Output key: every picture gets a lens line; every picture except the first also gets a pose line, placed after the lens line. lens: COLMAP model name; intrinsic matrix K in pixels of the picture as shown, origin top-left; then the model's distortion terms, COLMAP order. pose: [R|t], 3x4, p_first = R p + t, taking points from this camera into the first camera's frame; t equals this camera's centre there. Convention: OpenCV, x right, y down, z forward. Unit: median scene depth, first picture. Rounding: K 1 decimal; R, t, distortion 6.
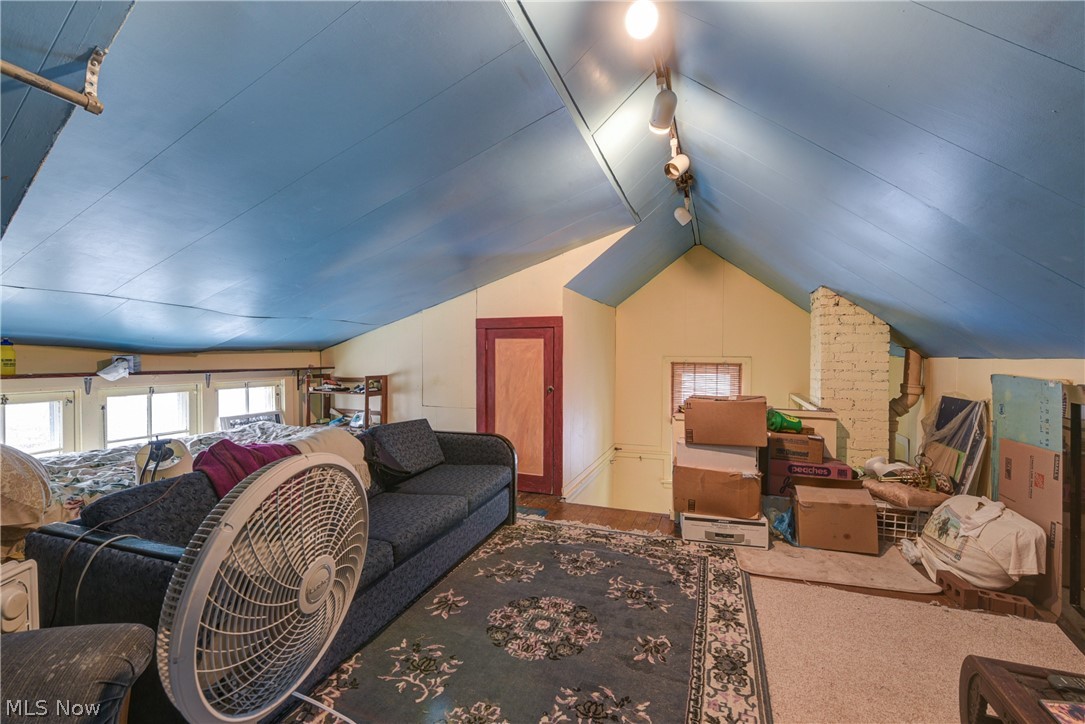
lens RADIAL K [[459.8, 0, 545.2], [0, 459.8, 359.2], [0, 0, 1]] dist [-0.006155, -0.001420]
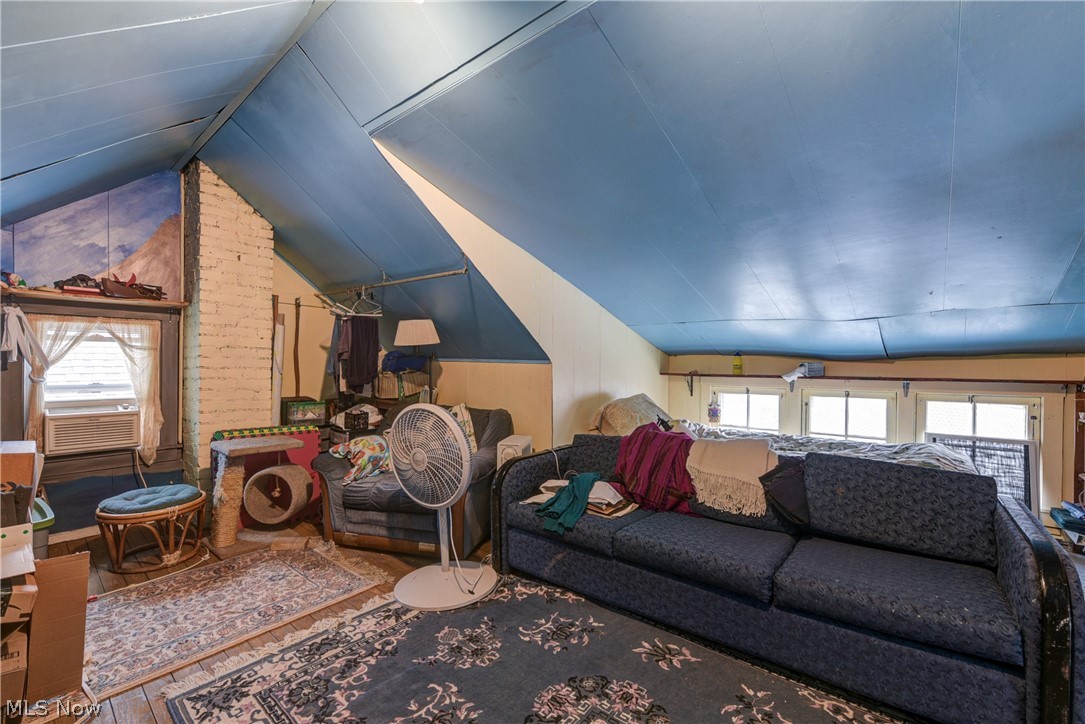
lens RADIAL K [[459.8, 0, 542.4], [0, 459.8, 362.5], [0, 0, 1]] dist [-0.006155, -0.001420]
pose [[-0.342208, -0.001176, -0.939624, 0.487924], [-0.006397, 0.999979, 0.001078, -0.004712], [0.939602, 0.006379, -0.342208, 0.791172]]
